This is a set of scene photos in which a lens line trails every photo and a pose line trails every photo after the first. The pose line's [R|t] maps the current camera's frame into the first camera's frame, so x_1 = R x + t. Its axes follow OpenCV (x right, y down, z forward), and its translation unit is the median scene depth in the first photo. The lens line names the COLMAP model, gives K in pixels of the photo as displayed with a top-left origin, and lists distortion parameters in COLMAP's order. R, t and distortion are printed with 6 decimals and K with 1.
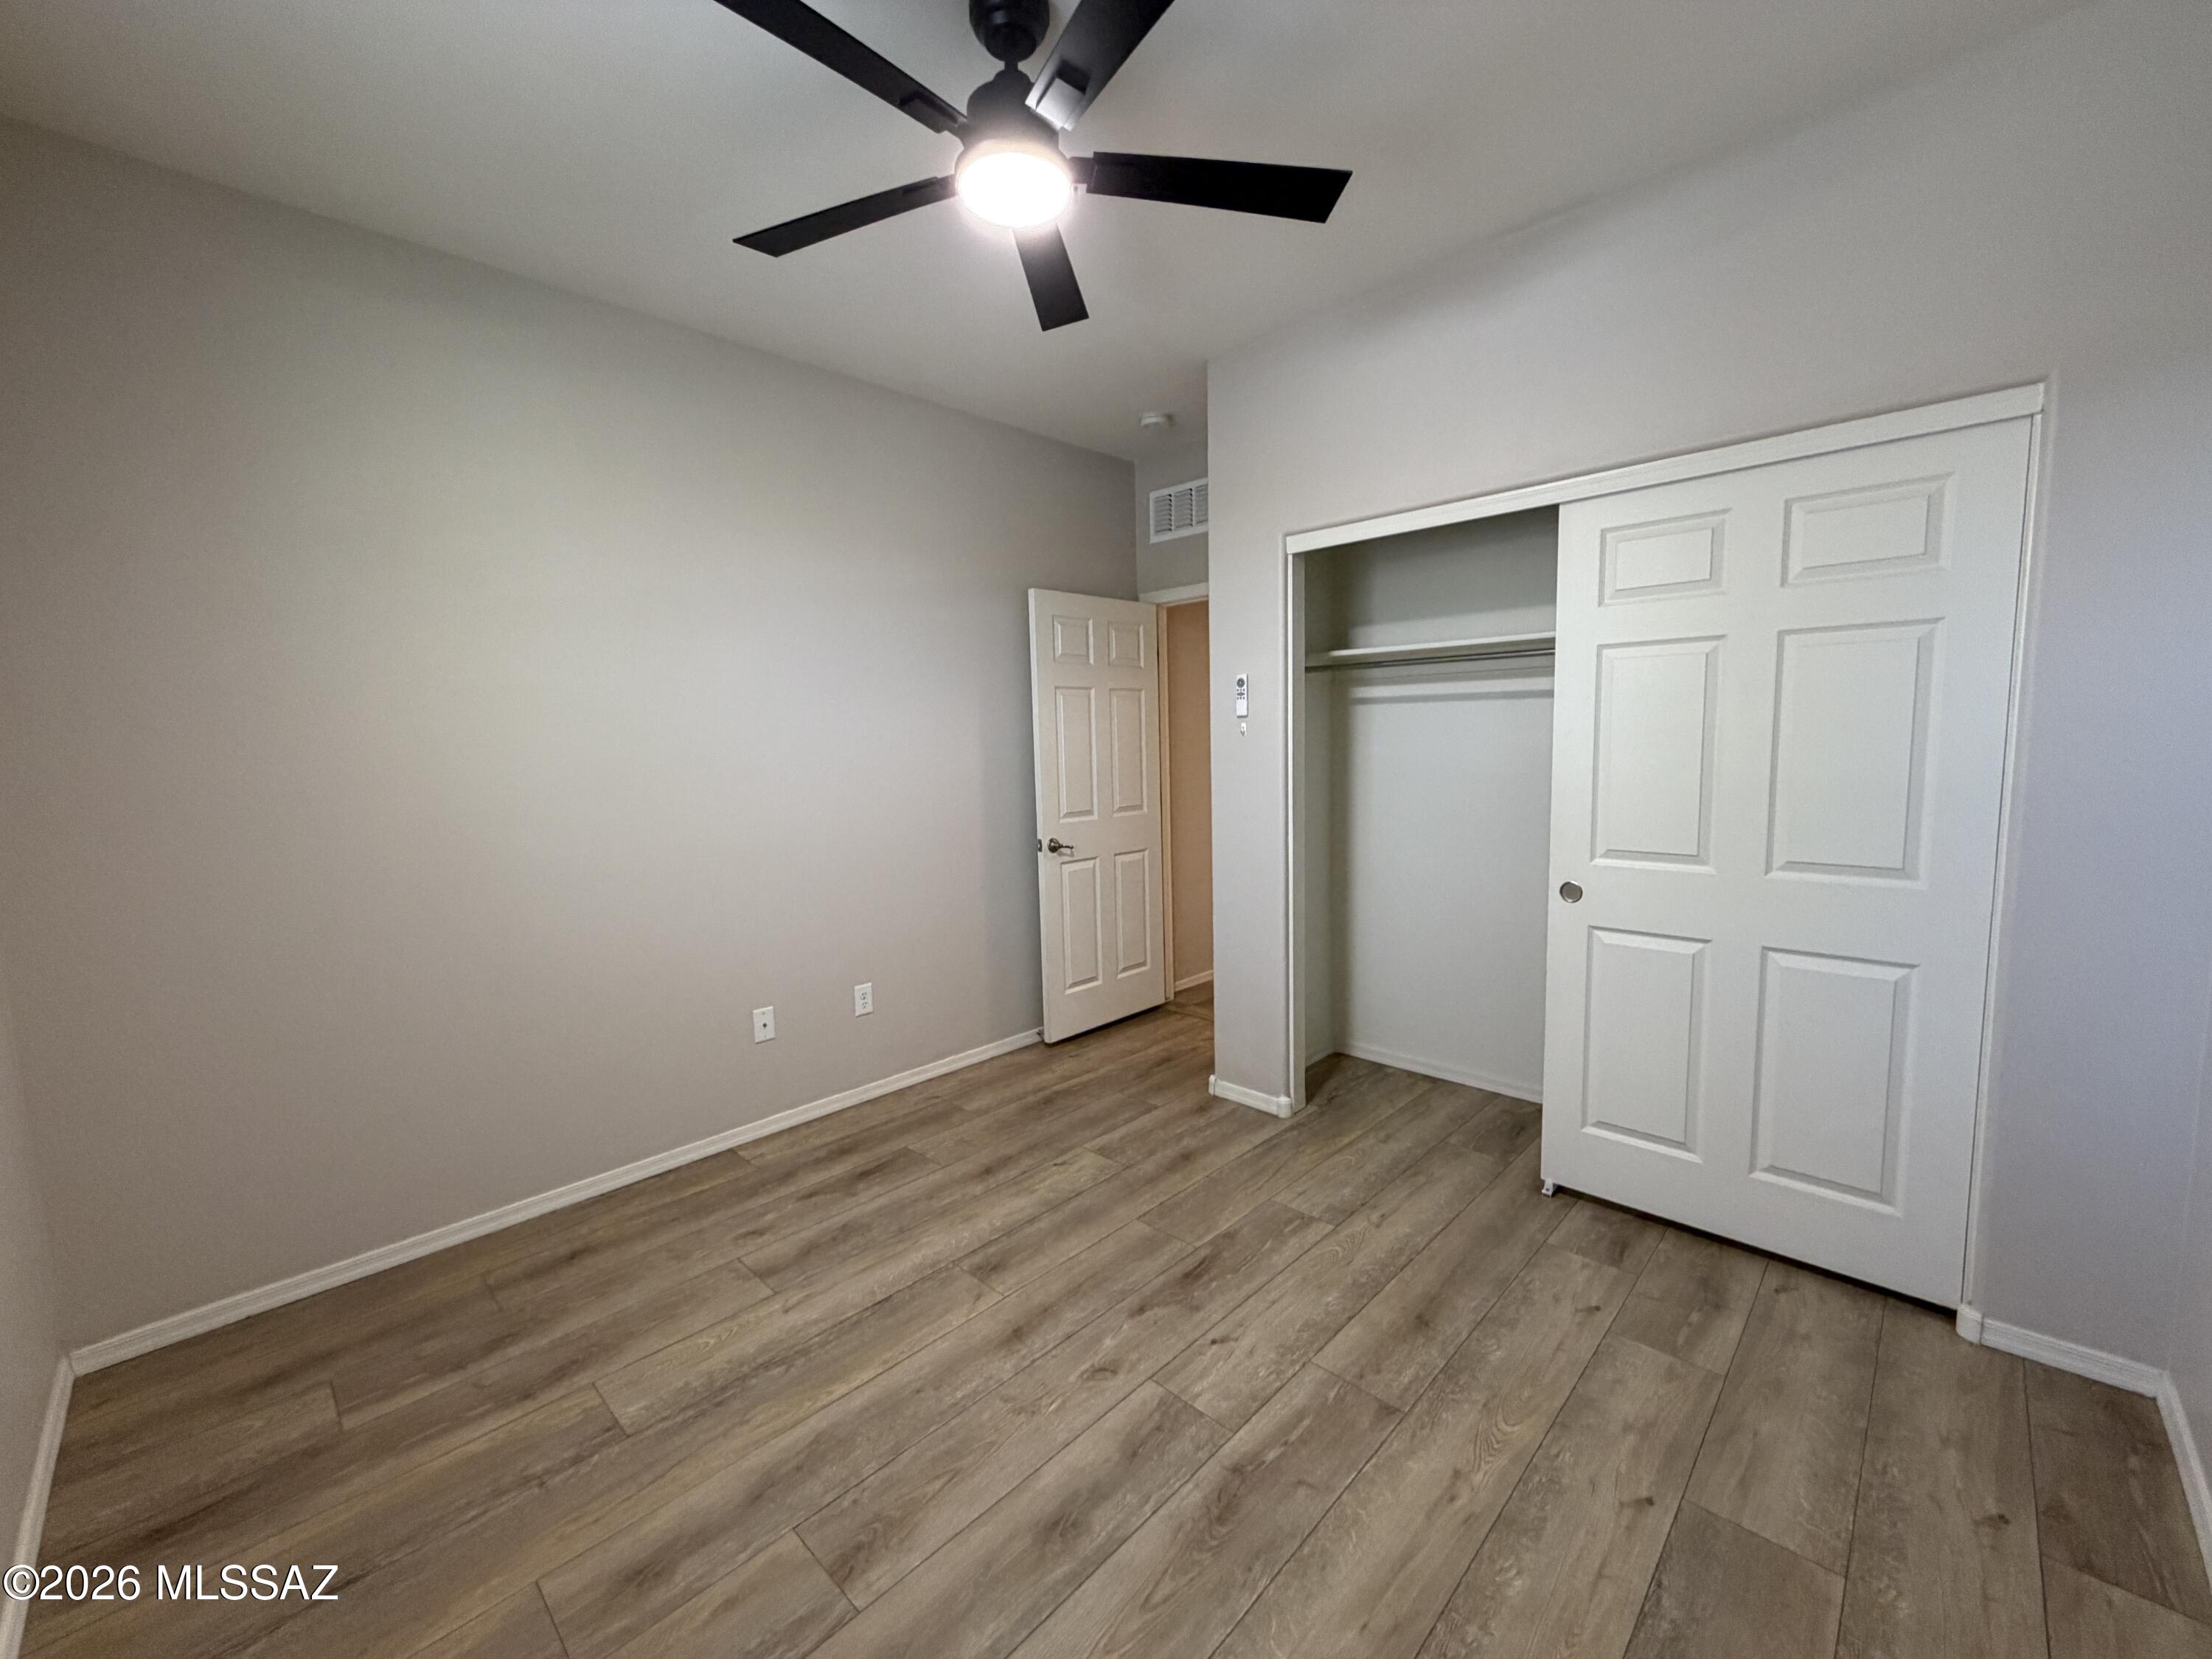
lens RADIAL K [[884.9, 0, 1099.8], [0, 884.9, 824.7], [0, 0, 1]] dist [-0.000287, 0.000218]
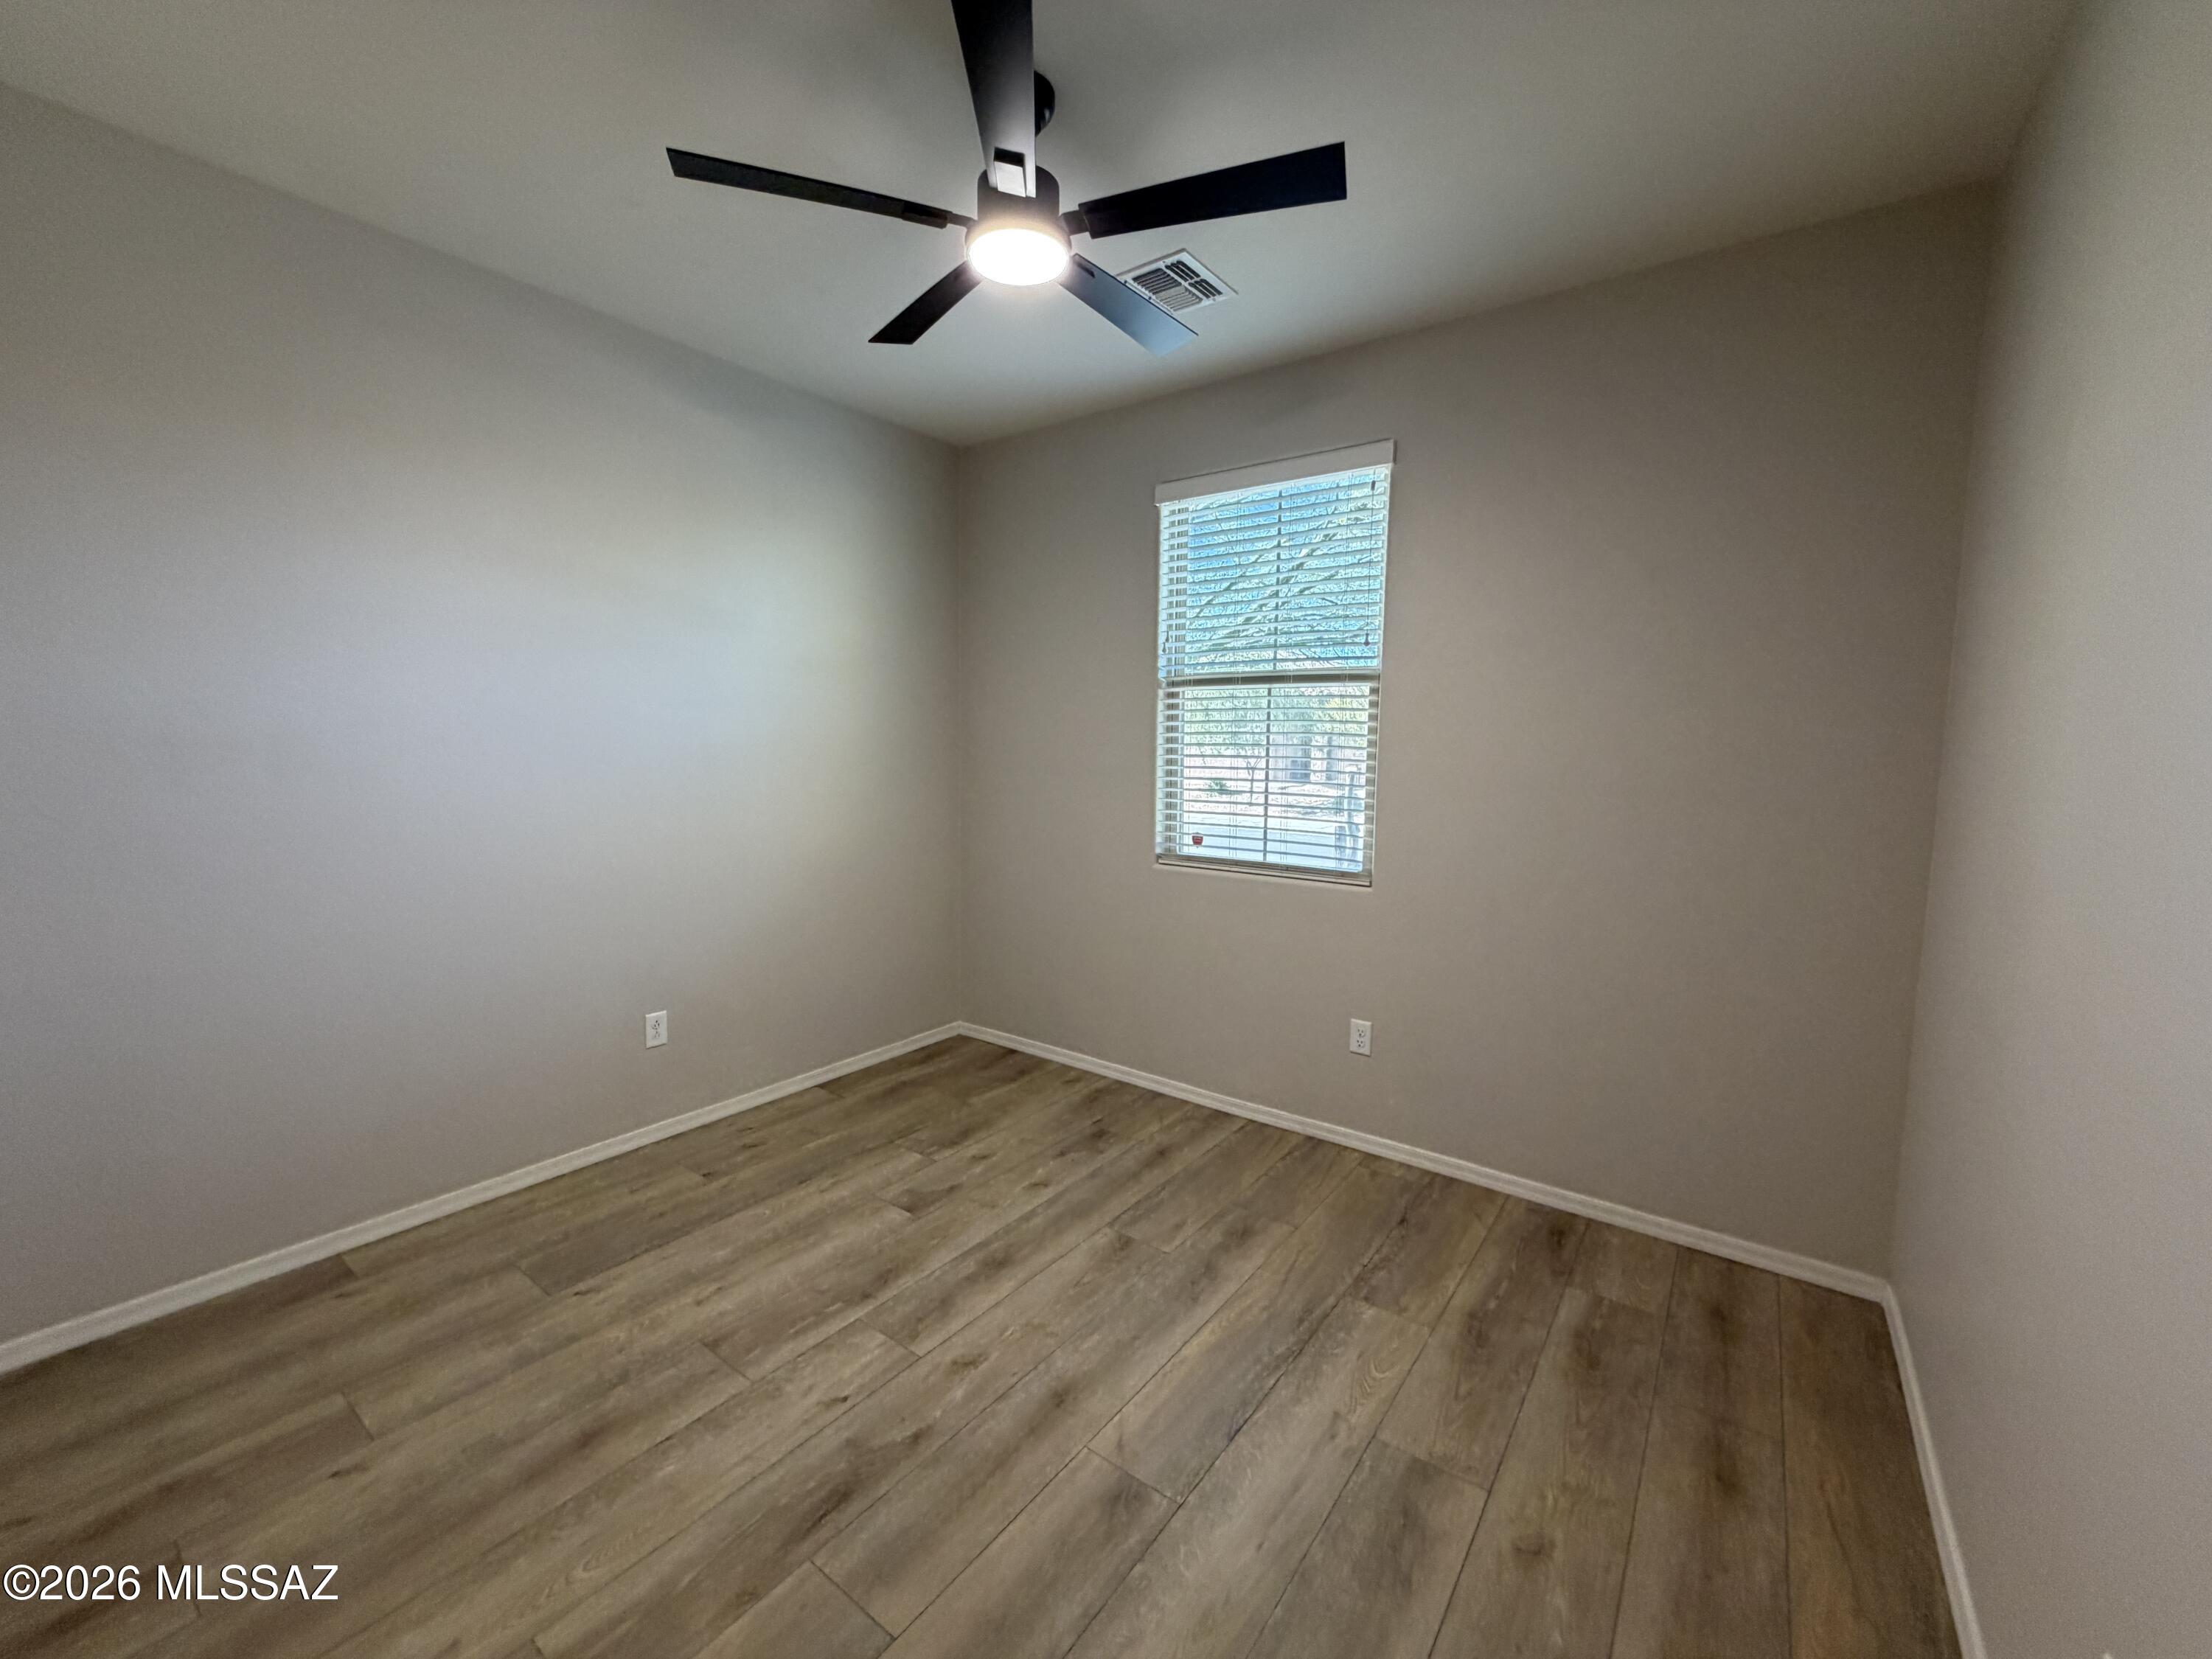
lens RADIAL K [[884.9, 0, 1099.8], [0, 884.9, 824.7], [0, 0, 1]] dist [-0.000287, 0.000218]
pose [[-0.990883, 0.022631, -0.132808, -0.028277], [-0.002863, 0.982029, 0.188707, -0.195367], [0.134692, 0.187367, -0.973012, 1.920354]]
